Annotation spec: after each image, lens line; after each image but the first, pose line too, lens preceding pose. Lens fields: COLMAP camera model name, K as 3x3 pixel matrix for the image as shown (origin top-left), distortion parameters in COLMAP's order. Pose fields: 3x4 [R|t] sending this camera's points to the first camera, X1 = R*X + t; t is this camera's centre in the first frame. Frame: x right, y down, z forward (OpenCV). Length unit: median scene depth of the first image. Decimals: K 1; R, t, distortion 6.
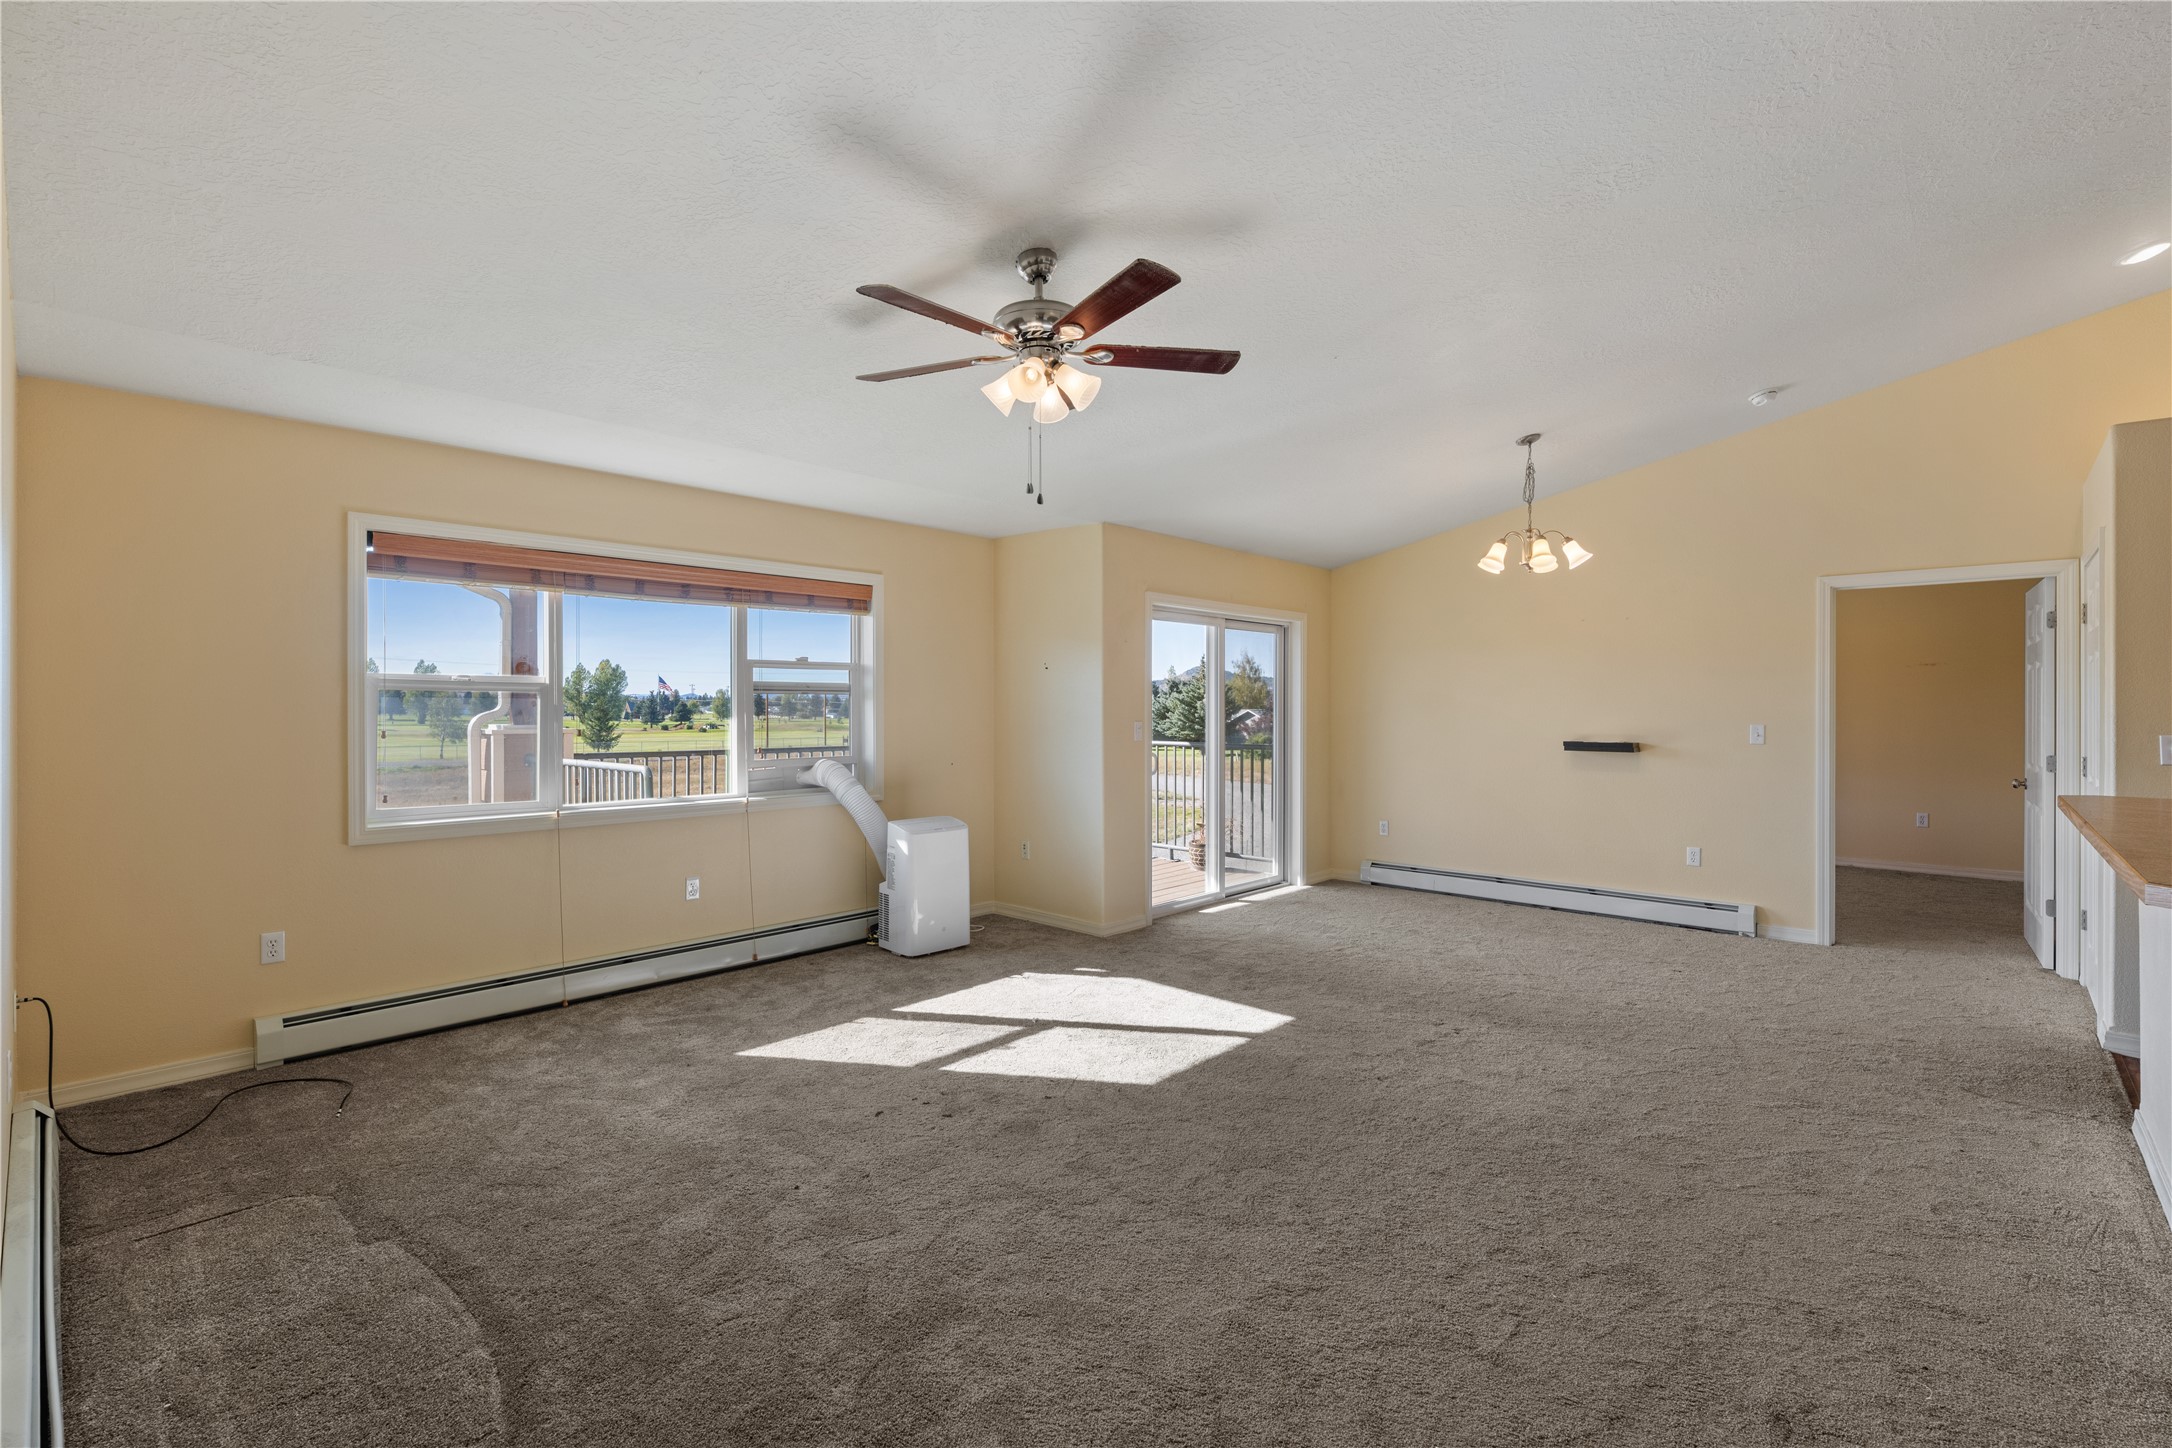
lens RADIAL K [[969.2, 0, 1088.9], [0, 969.2, 715.7], [0, 0, 1]] dist [-0.009983, 0.002318]
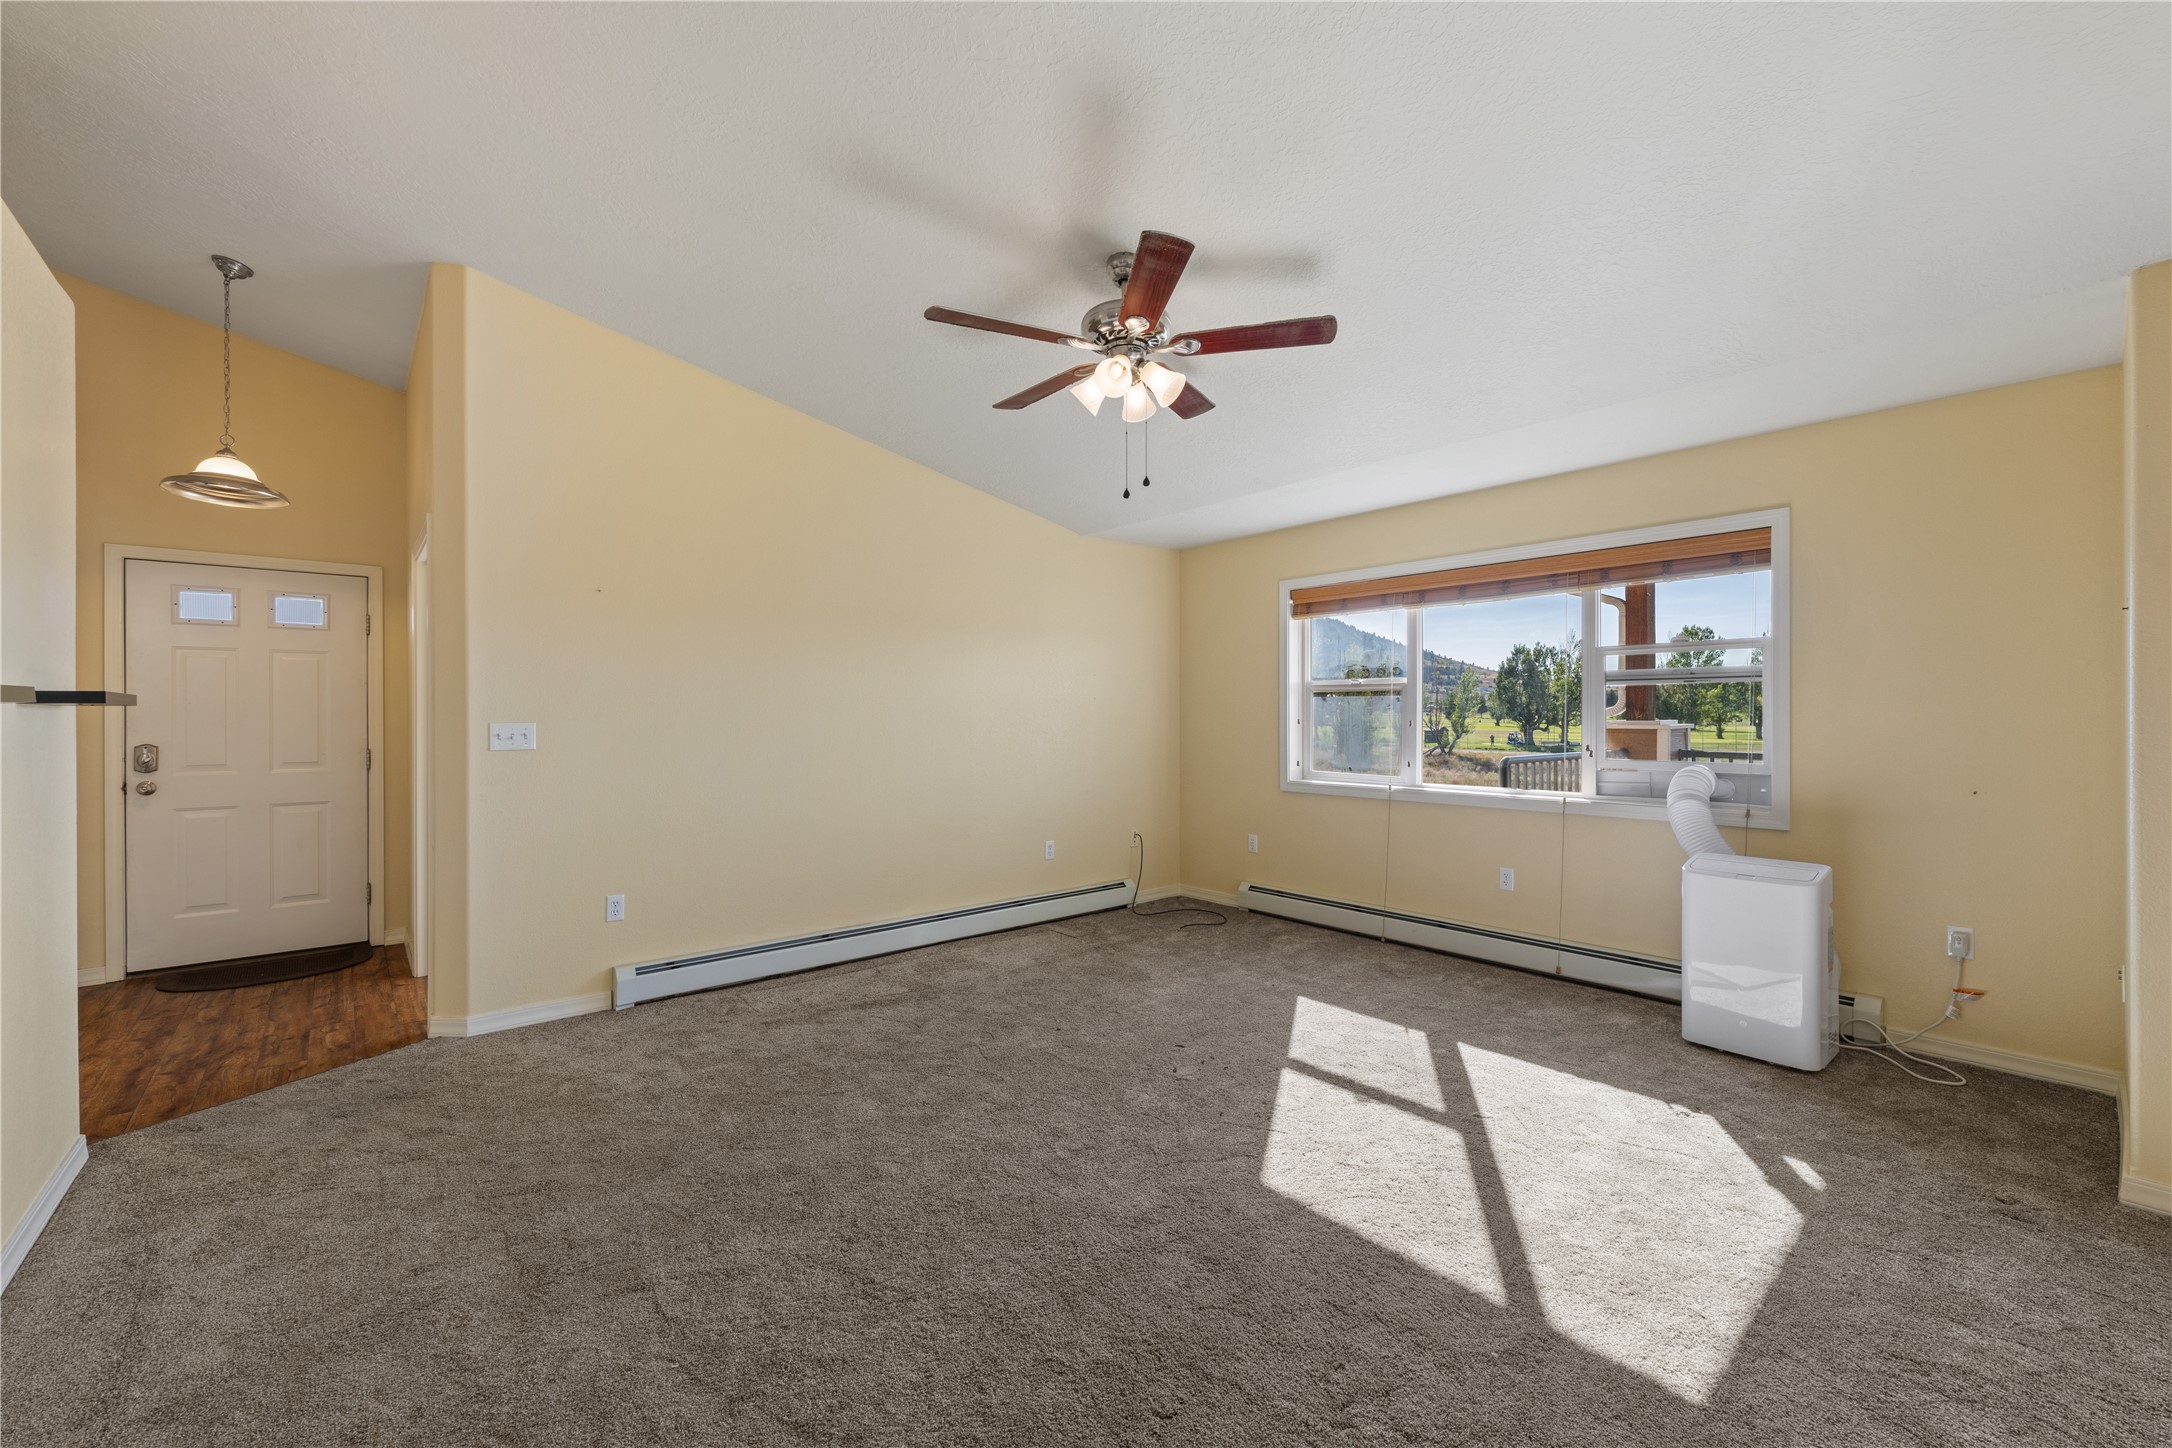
lens RADIAL K [[870.6, 0, 1084.4], [0, 870.6, 714.7], [0, 0, 1]] dist [0.001458, 0.000103]
pose [[-0.121935, 0.009240, -0.992495, 0.622578], [0.002638, 0.999956, 0.008986, -0.004463], [0.992535, -0.001523, -0.121955, 0.751820]]
